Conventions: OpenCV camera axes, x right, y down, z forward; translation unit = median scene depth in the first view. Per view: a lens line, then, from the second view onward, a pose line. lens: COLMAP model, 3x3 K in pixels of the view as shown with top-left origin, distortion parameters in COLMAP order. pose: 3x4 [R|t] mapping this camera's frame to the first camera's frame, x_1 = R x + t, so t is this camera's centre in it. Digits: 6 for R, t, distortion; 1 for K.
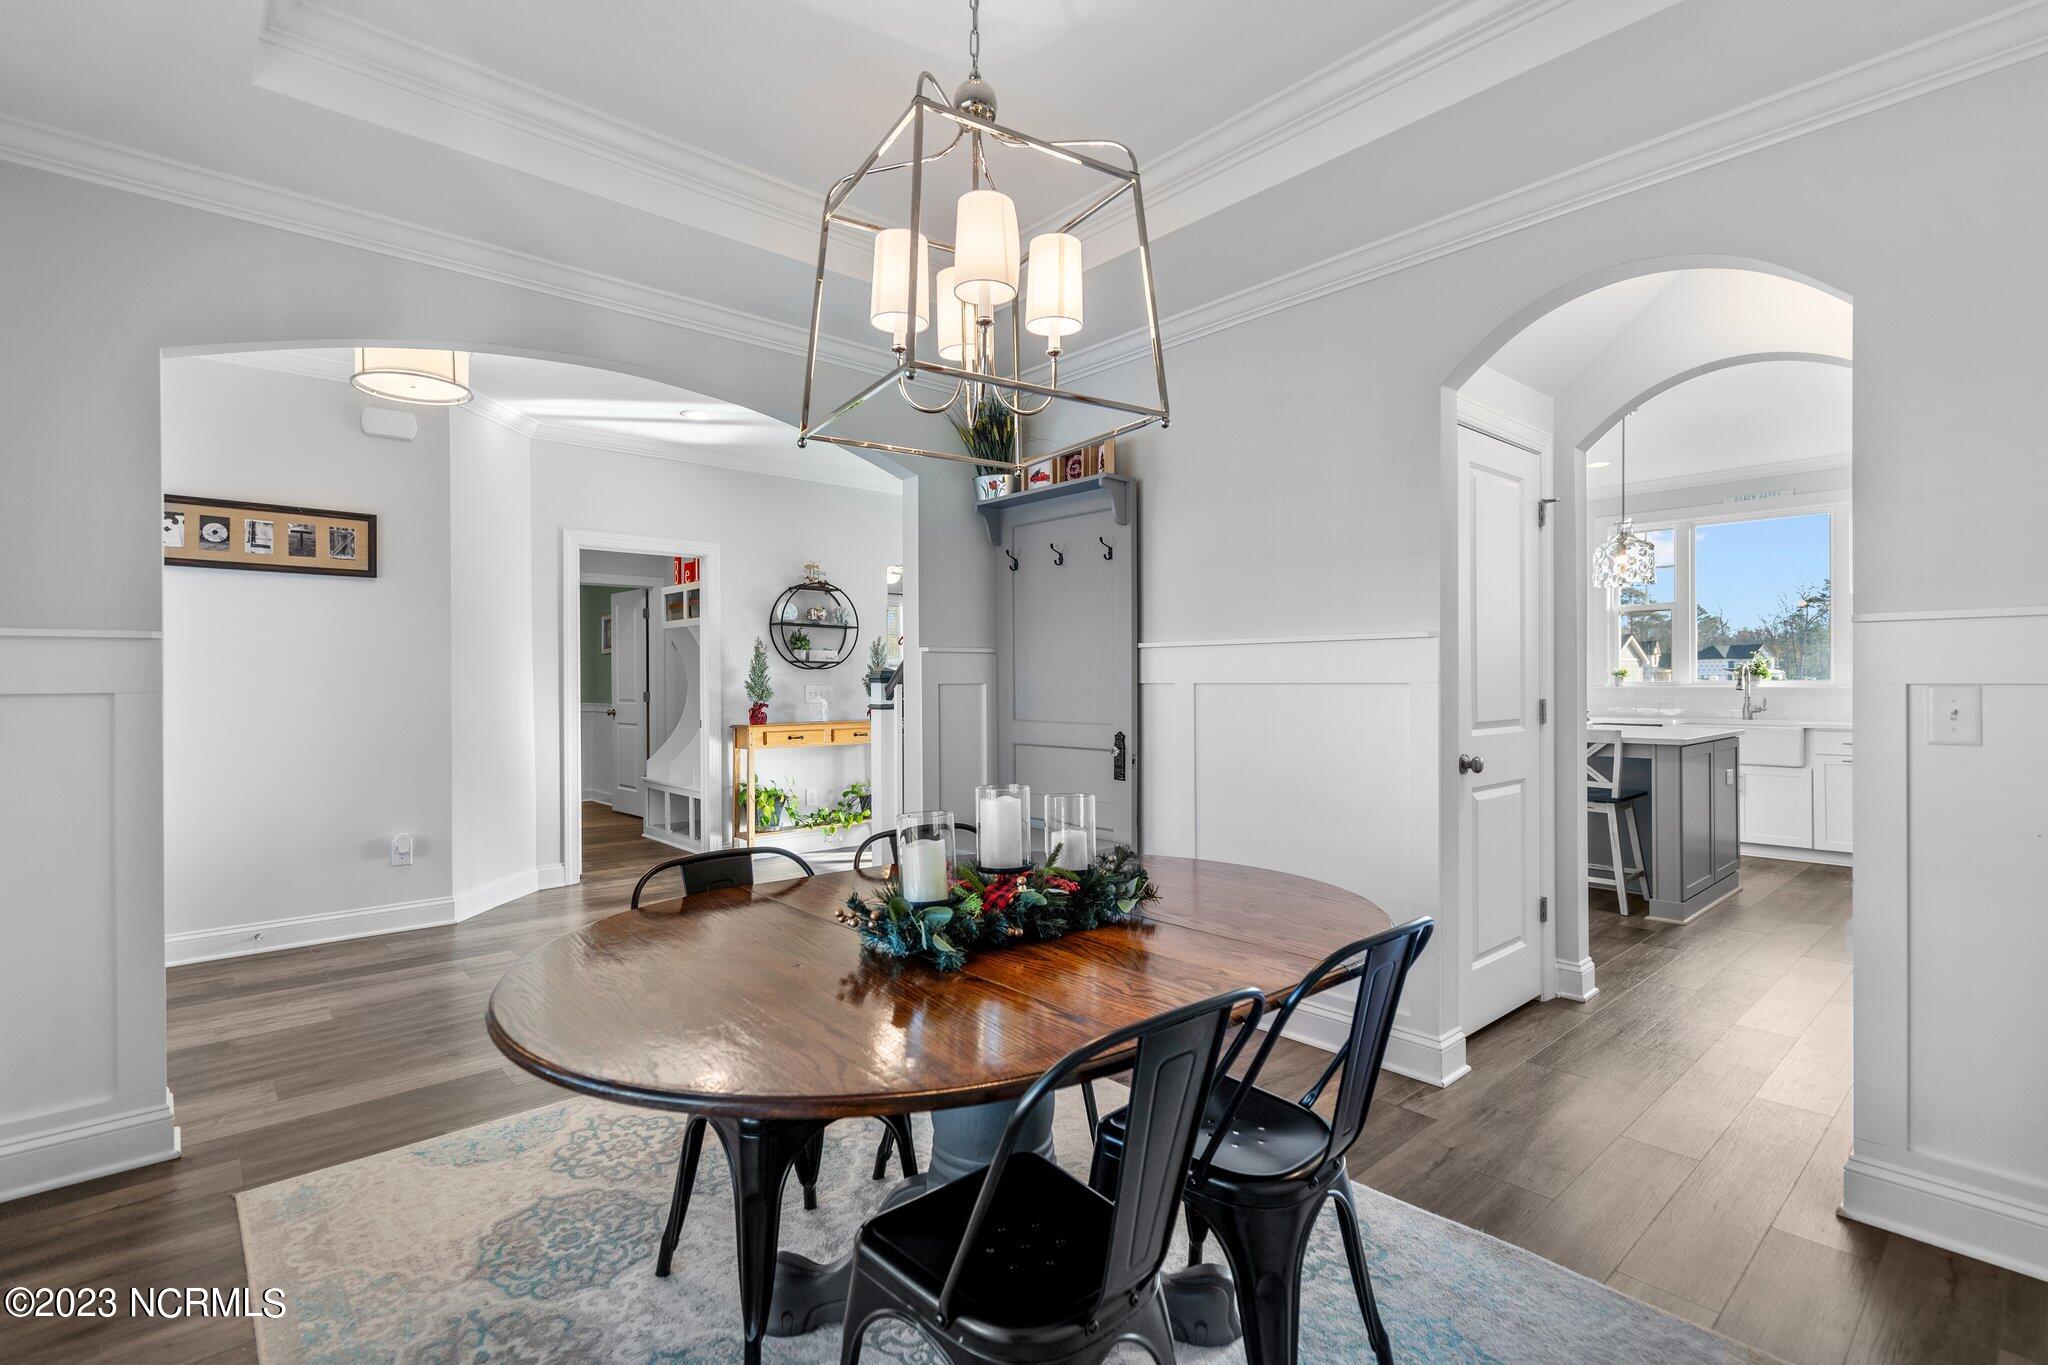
lens RADIAL K [[957.2, 0, 1024.0], [0, 957.2, 682.5], [0, 0, 1]] dist [0.001952, 0.000349]
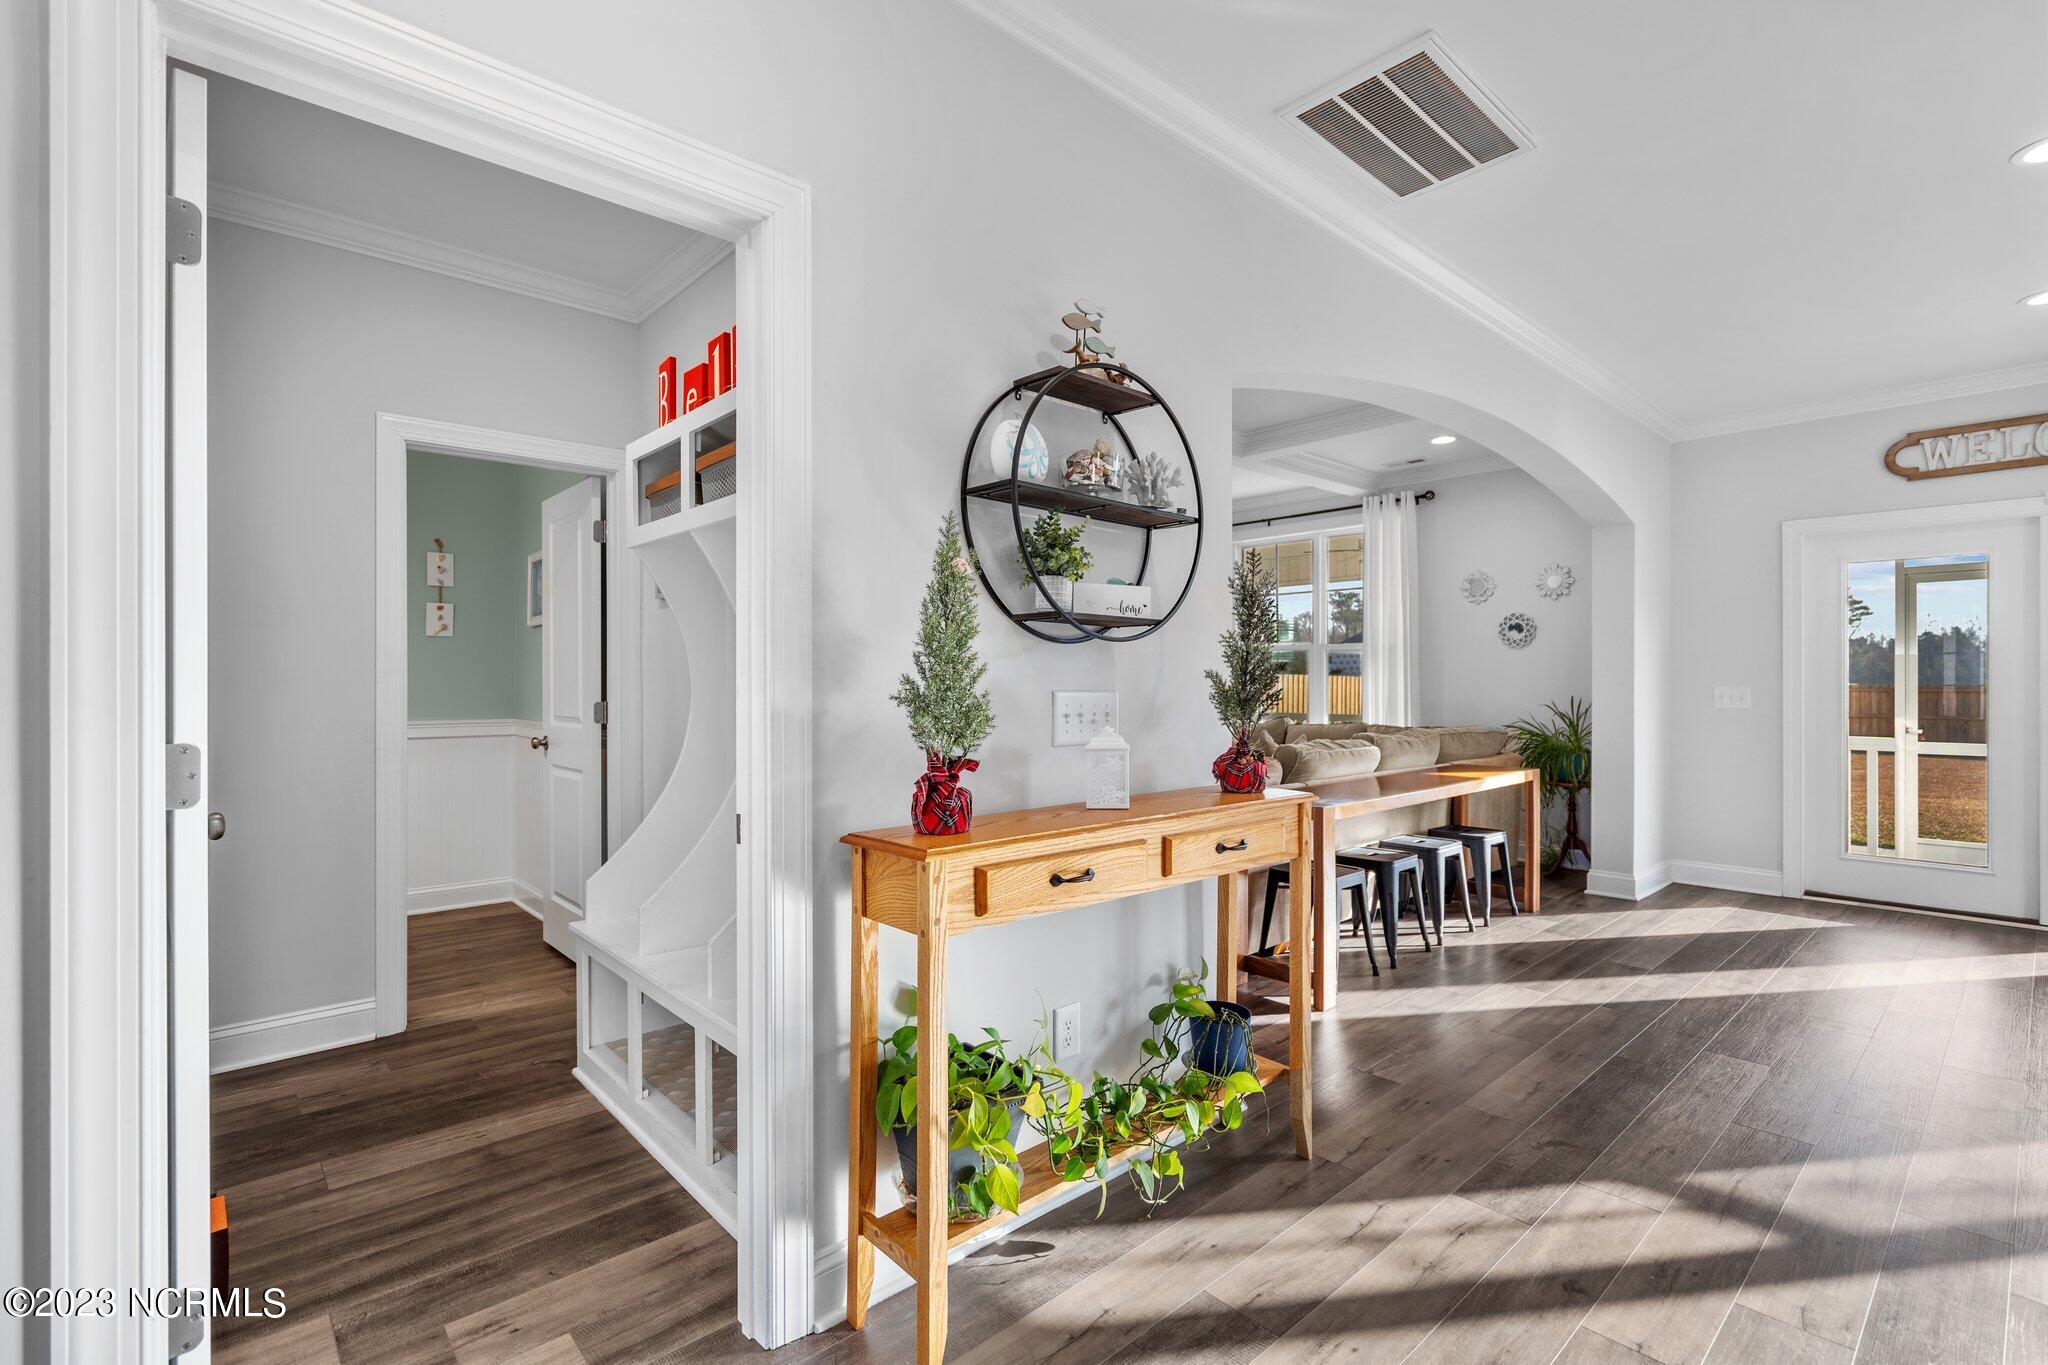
lens RADIAL K [[957.2, 0, 1024.0], [0, 957.2, 682.5], [0, 0, 1]] dist [0.001952, 0.000349]
pose [[0.999995, 0.002271, -0.002339, -0.243946], [-0.002272, 0.999997, -0.000159, -0.000403], [0.002338, 0.000164, 0.999997, 0.691731]]
